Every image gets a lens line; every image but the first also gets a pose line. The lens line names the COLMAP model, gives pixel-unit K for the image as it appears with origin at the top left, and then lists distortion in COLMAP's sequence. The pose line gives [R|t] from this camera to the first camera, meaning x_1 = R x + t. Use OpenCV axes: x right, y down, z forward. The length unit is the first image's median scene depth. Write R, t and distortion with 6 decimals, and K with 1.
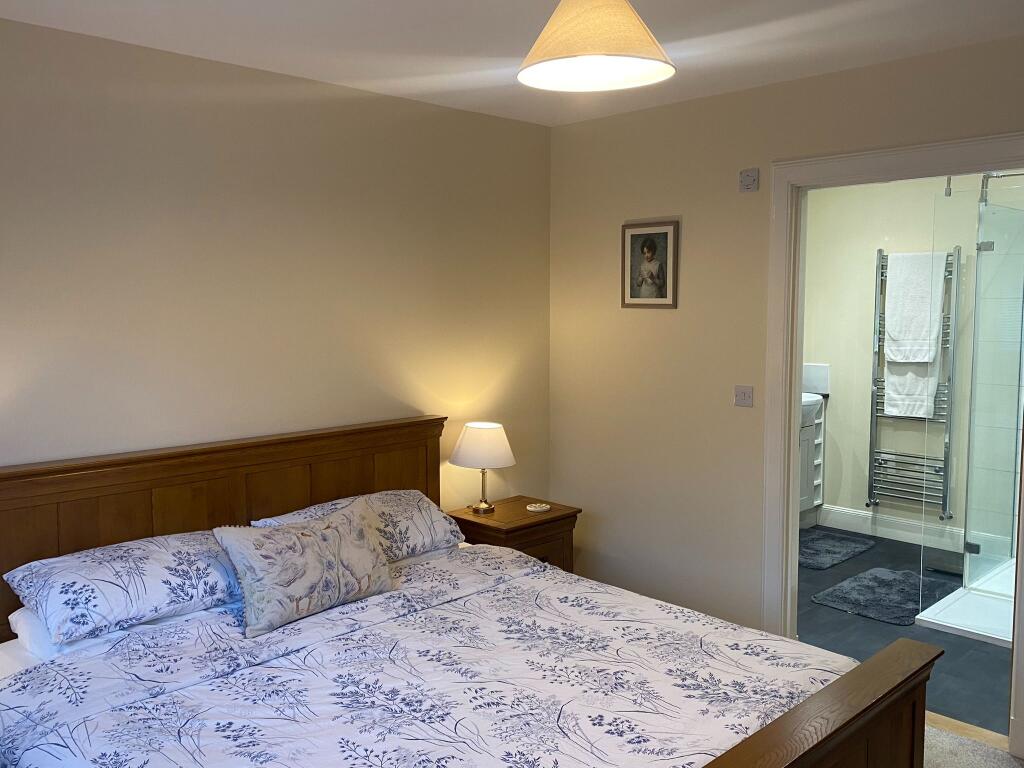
lens RADIAL K [[850.7, 0, 505.3], [0, 850.7, 385.0], [0, 0, 1]] dist [-0.001990, -0.028370]
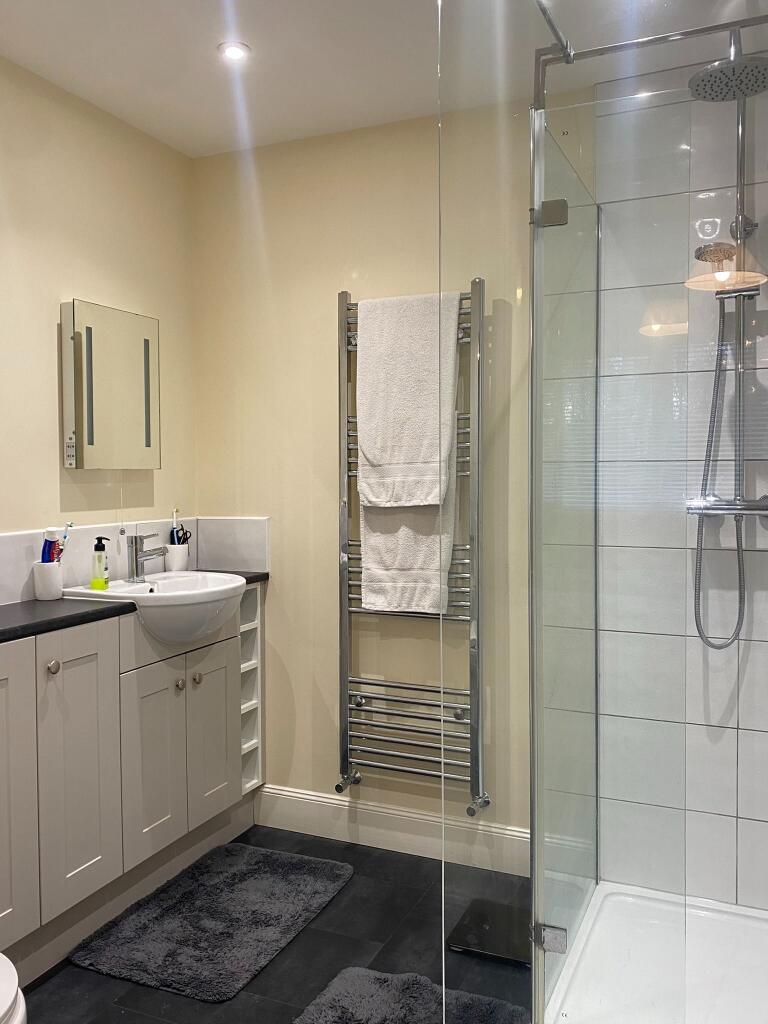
lens RADIAL K [[850.7, 0, 384.3], [0, 850.7, 510.2], [0, 0, 1]] dist [-0.001990, -0.028370]
pose [[0.918315, -0.012977, 0.395638, 0.256550], [0.036629, 0.997960, -0.052285, 0.002018], [-0.394153, 0.062506, 0.916917, 0.520365]]
